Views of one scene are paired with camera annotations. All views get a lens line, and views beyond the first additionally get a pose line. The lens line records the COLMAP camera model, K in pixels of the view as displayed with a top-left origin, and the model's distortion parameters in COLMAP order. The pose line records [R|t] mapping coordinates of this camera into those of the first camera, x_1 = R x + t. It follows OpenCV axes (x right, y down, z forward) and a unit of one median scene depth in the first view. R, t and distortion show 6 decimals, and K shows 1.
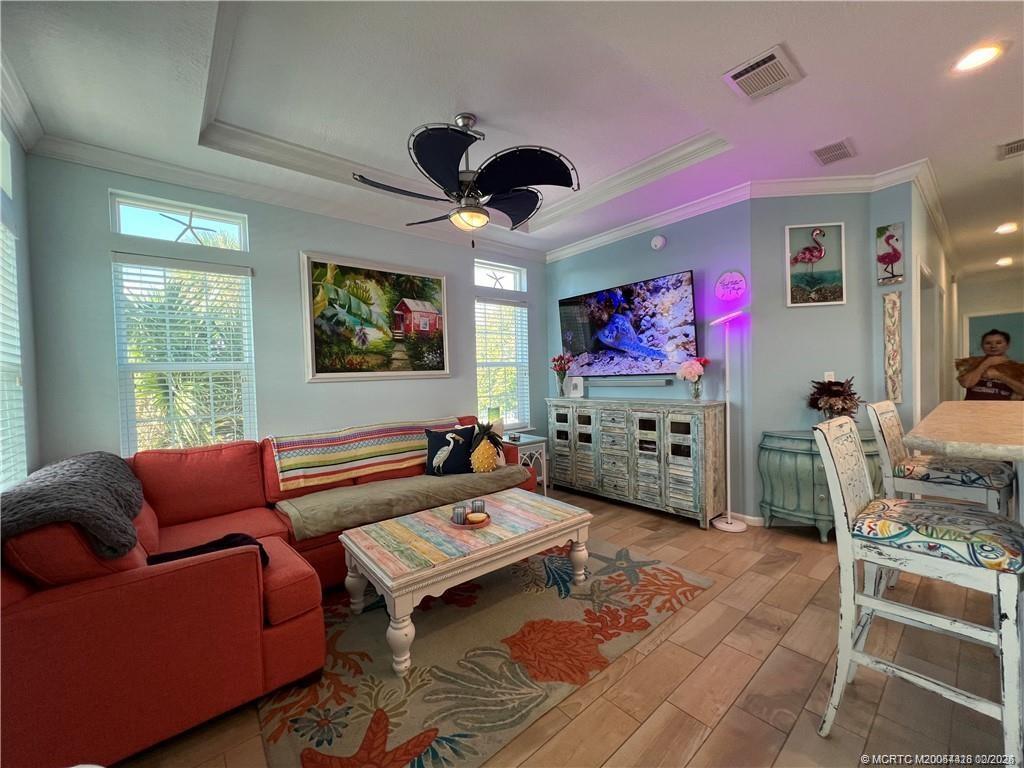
lens RADIAL K [[409.9, 0, 510.8], [0, 409.9, 385.4], [0, 0, 1]] dist [-0.002296, 0.000219]
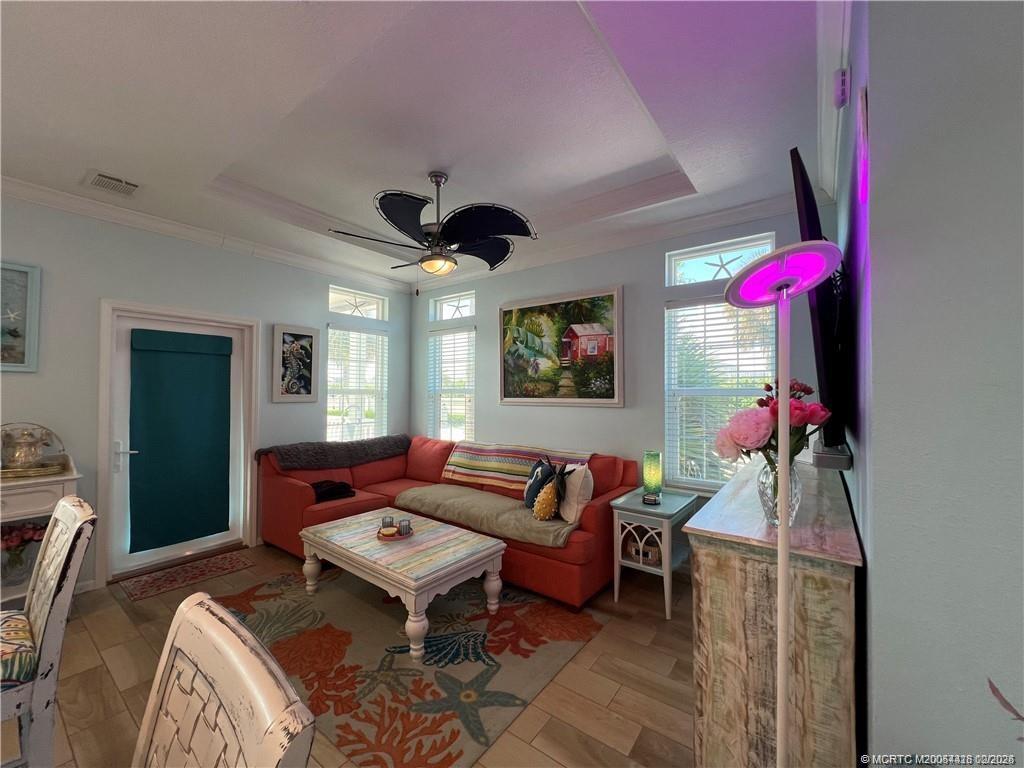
lens RADIAL K [[409.9, 0, 509.5], [0, 409.9, 387.4], [0, 0, 1]] dist [-0.002296, 0.000219]
pose [[0.224345, 0.017800, -0.974347, 0.711546], [-0.035806, 0.999309, 0.010012, -0.069530], [0.973852, 0.032642, 0.224827, 0.671897]]
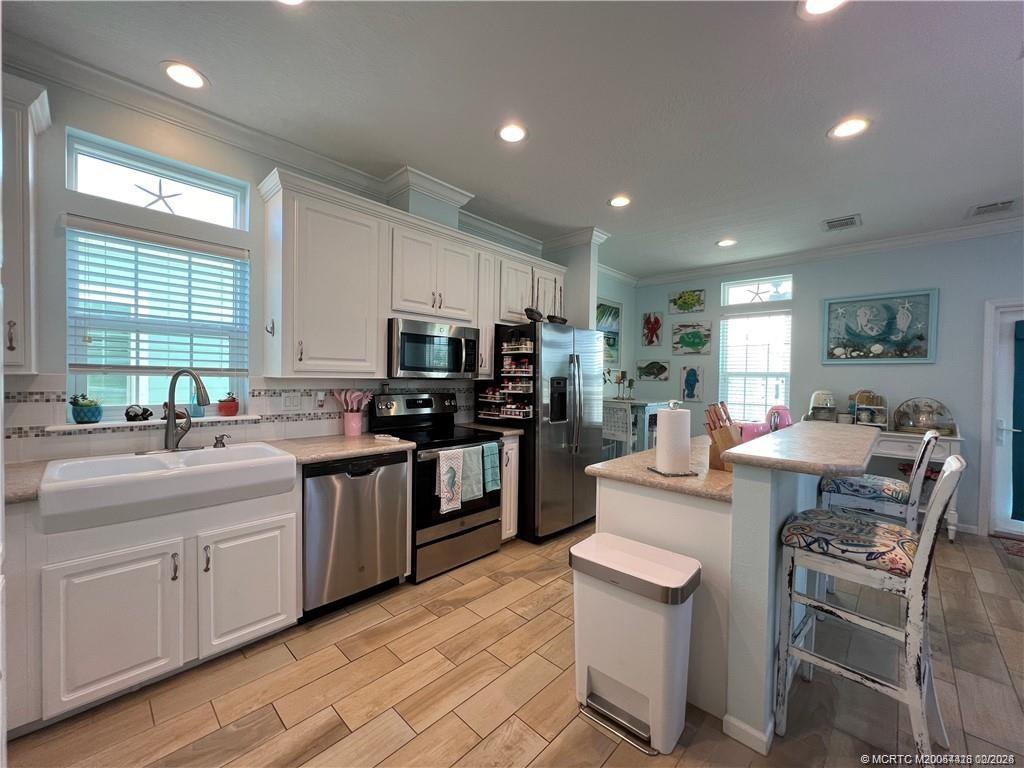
lens RADIAL K [[409.9, 0, 509.7], [0, 409.9, 386.0], [0, 0, 1]] dist [-0.002296, 0.000219]
pose [[-0.994645, 0.023157, -0.100725, 1.408985], [0.018557, 0.998752, 0.046366, -0.069062], [0.101673, 0.044248, -0.993833, 1.336370]]
